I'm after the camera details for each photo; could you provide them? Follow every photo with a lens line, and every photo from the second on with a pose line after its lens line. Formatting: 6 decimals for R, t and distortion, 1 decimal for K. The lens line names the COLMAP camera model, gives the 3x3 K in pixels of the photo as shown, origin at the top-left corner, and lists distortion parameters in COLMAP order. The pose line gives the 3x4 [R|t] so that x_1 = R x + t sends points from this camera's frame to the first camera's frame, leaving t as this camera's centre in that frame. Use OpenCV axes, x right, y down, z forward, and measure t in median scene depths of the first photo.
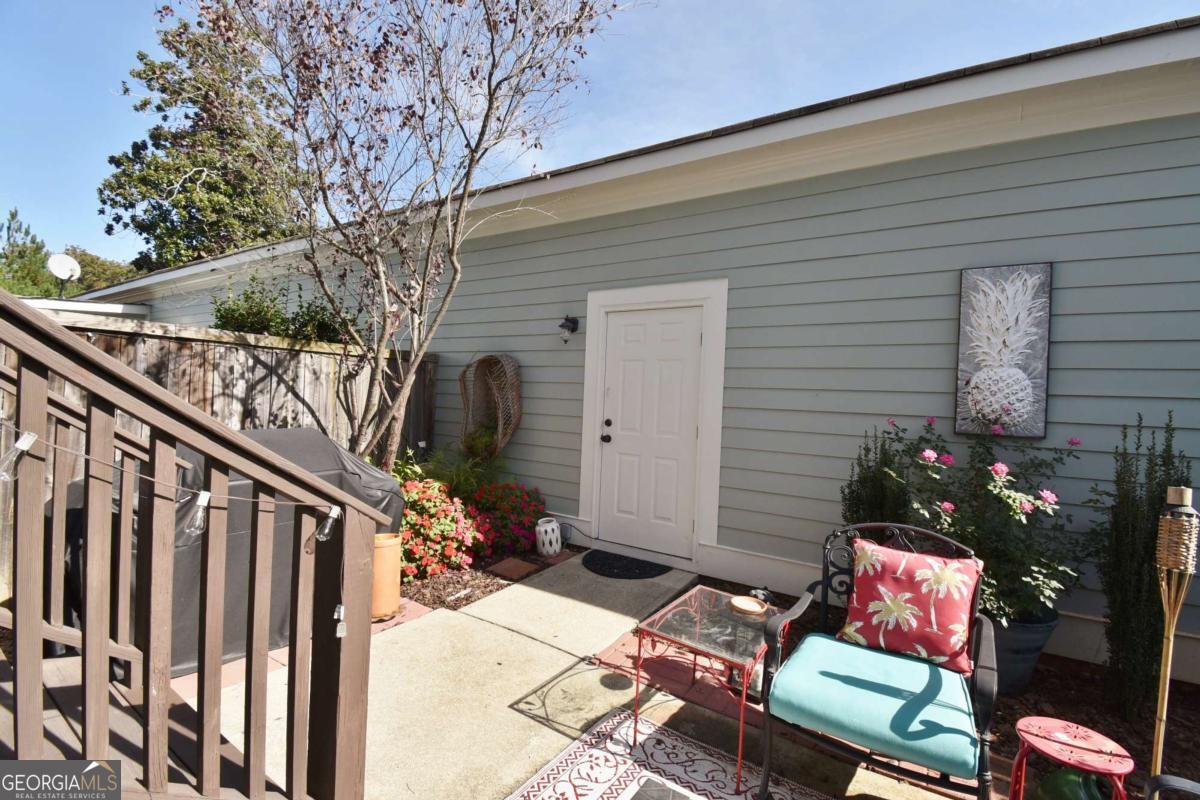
lens RADIAL K [[528.9, 0, 600.8], [0, 528.9, 403.6], [0, 0, 1]] dist [-0.012828, -0.003556]
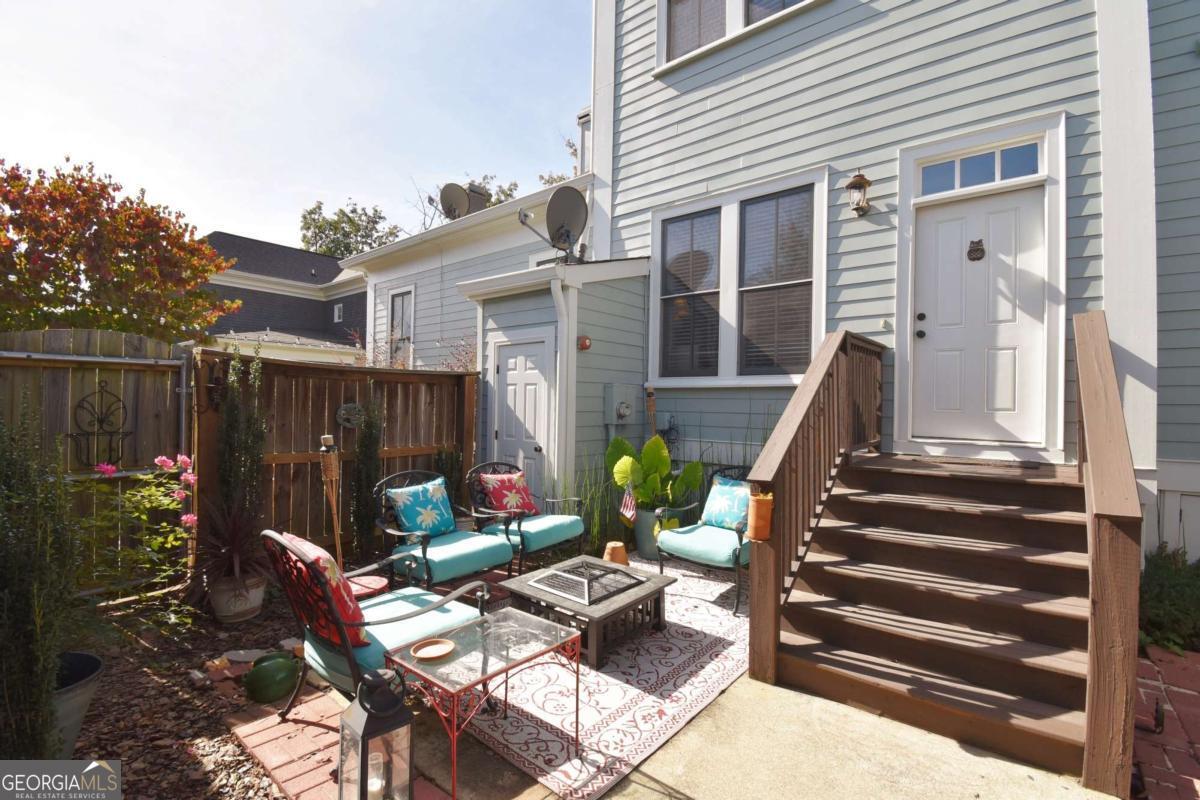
lens RADIAL K [[528.9, 0, 599.2], [0, 528.9, 402.1], [0, 0, 1]] dist [-0.012828, -0.003556]
pose [[-0.992829, -0.045669, 0.110473, -0.057299], [-0.044477, 0.998923, 0.013230, -0.031947], [-0.110958, 0.008221, -0.993791, 1.994129]]
